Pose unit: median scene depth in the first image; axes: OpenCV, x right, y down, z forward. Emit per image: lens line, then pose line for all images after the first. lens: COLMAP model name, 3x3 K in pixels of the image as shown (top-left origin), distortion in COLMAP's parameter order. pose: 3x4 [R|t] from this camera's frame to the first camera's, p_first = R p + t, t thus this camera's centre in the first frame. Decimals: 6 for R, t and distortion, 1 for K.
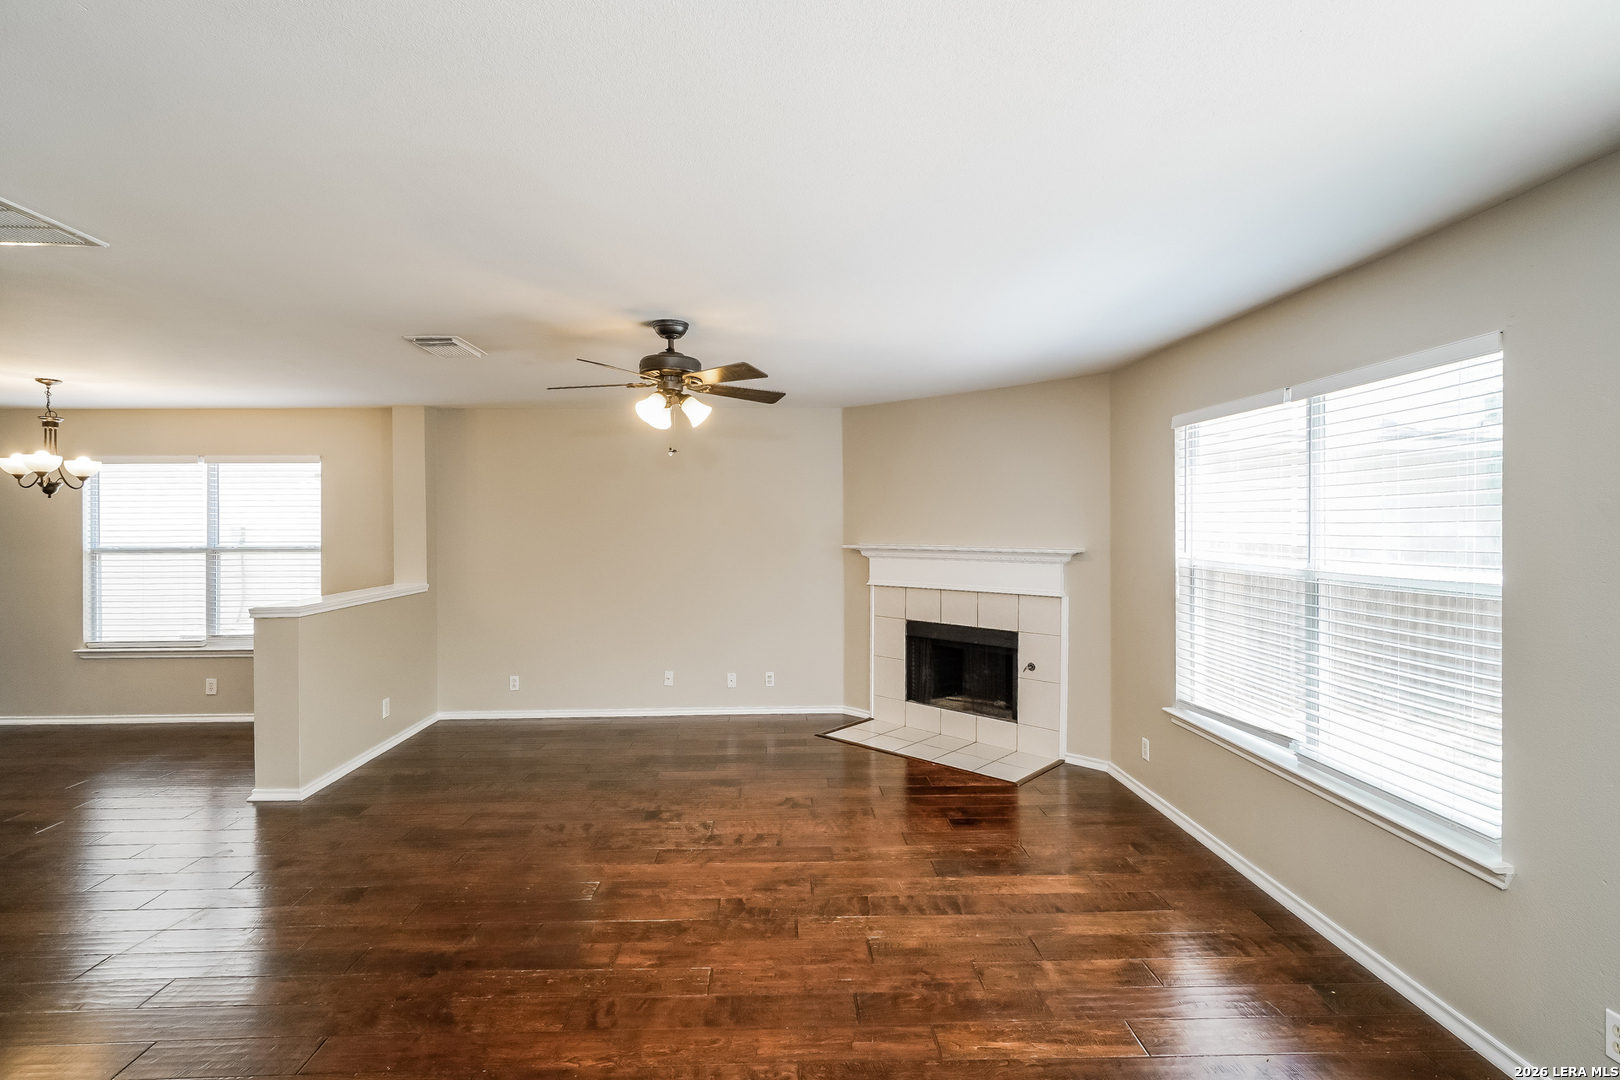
lens RADIAL K [[766.5, 0, 787.4], [0, 766.5, 519.9], [0, 0, 1]] dist [0.001321, 0.000363]
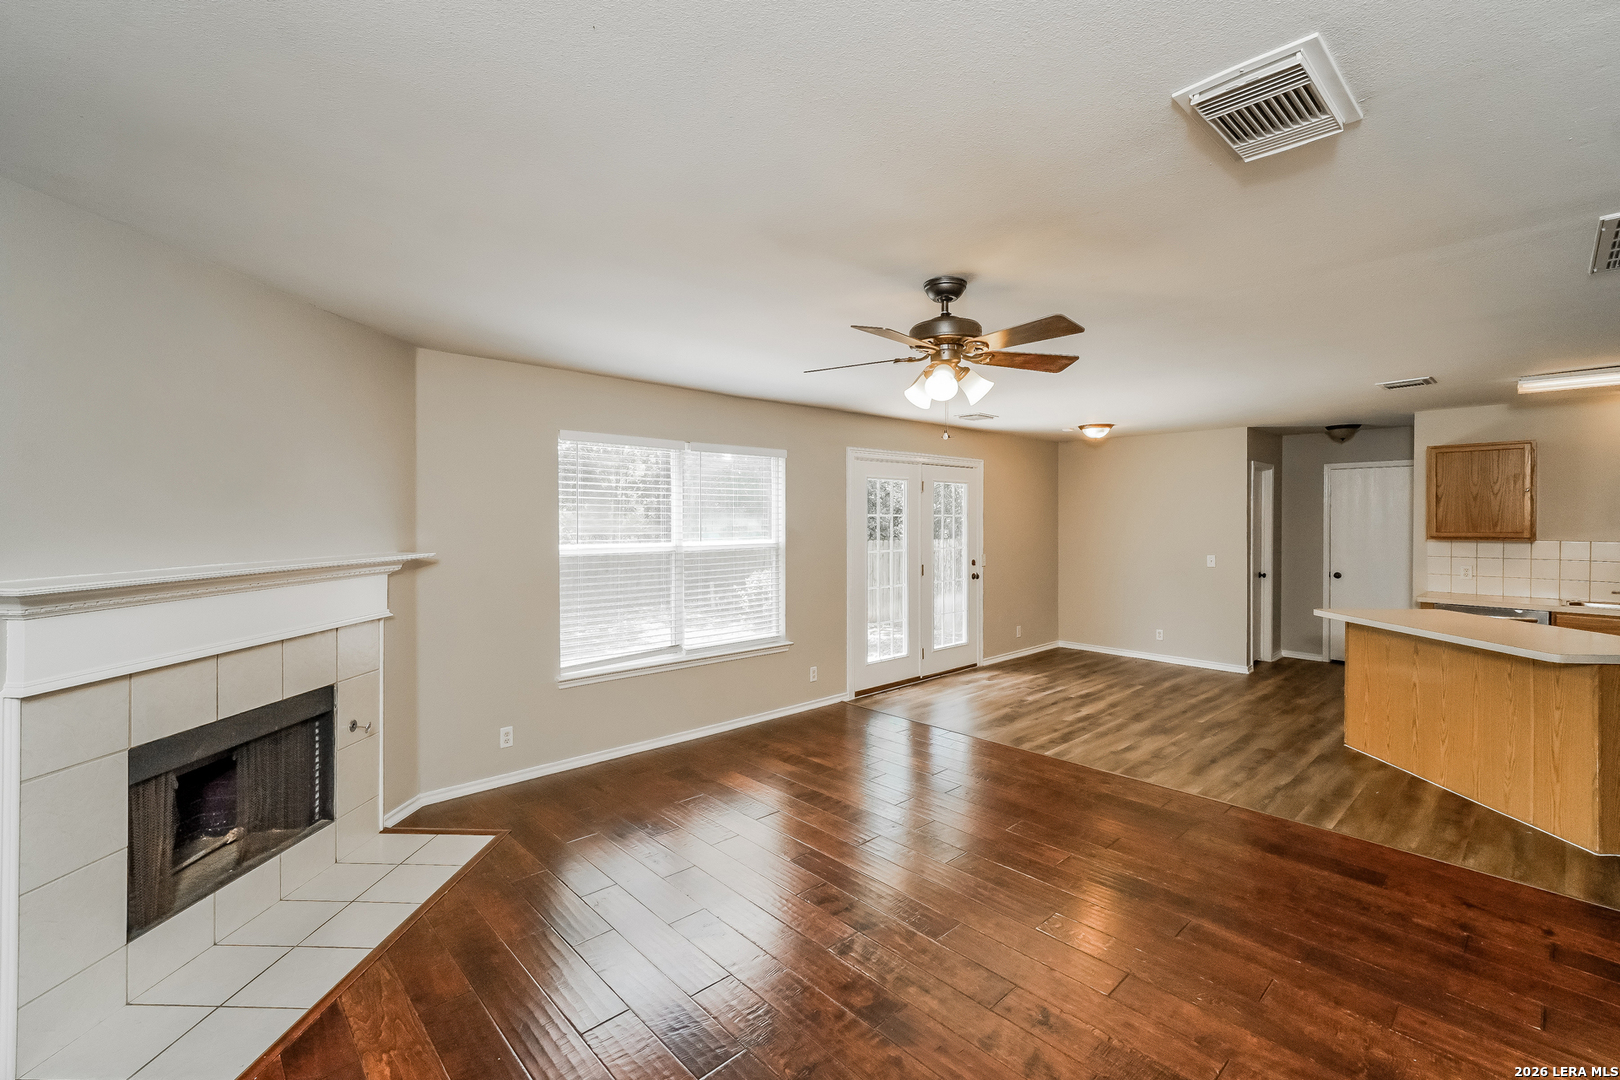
lens RADIAL K [[702.2, 0, 811.2], [0, 702.2, 525.5], [0, 0, 1]] dist [-0.001874, -0.001382]
pose [[-0.644644, -0.001221, 0.764482, -0.470157], [0.004758, 0.999973, 0.005609, 0.005412], [-0.764468, 0.007253, -0.644621, 1.145321]]
